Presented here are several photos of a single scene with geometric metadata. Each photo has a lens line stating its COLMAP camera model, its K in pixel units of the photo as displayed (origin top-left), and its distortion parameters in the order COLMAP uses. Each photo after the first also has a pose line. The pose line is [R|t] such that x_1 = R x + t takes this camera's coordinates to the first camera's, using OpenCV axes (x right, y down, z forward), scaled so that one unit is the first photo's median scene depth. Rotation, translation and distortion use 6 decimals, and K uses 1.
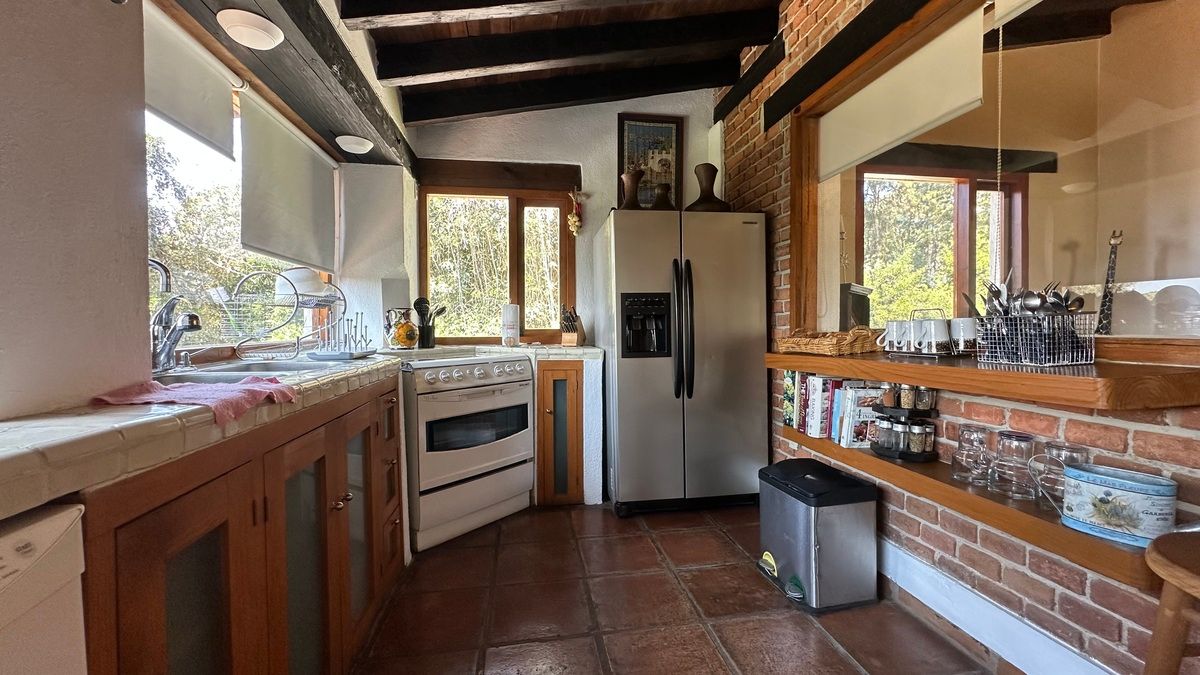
lens RADIAL K [[476.8, 0, 605.8], [0, 476.8, 336.9], [0, 0, 1]] dist [-0.006729, 0.000743]
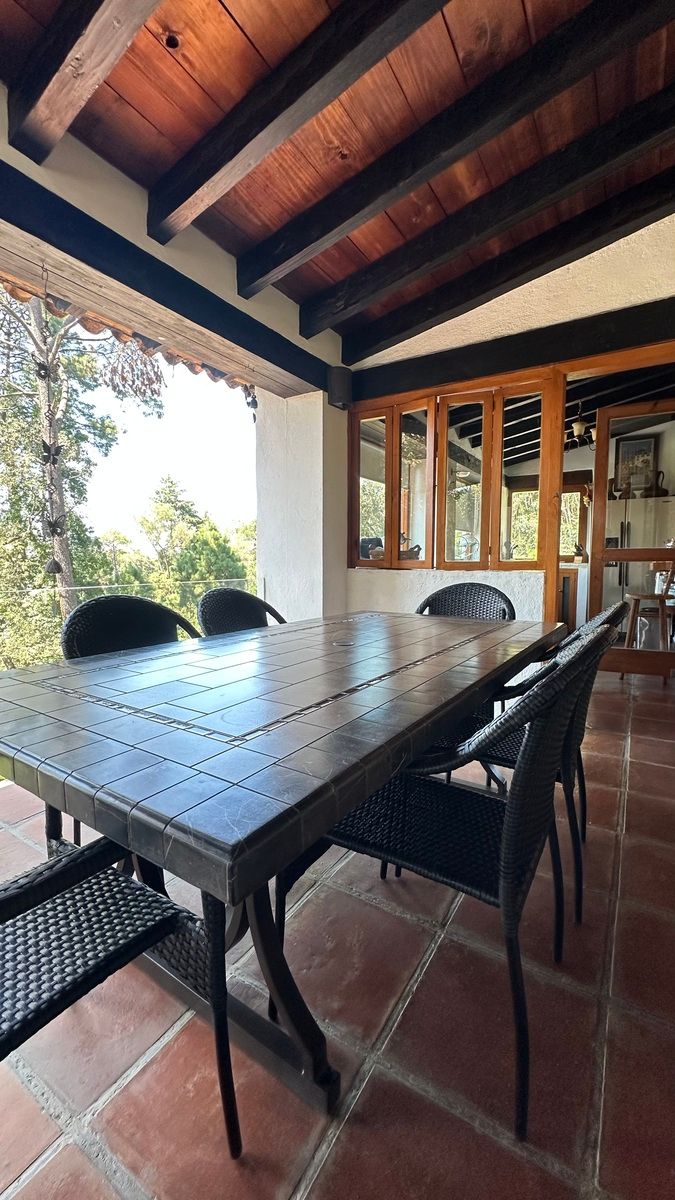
lens RADIAL K [[476.8, 0, 340.3], [0, 476.8, 600.0], [0, 0, 1]] dist [-0.006729, 0.000743]
pose [[0.743957, 0.066344, -0.664926, 0.507819], [-0.022448, 0.996979, 0.074360, 0.046659], [0.667850, -0.040394, 0.743199, -1.146127]]
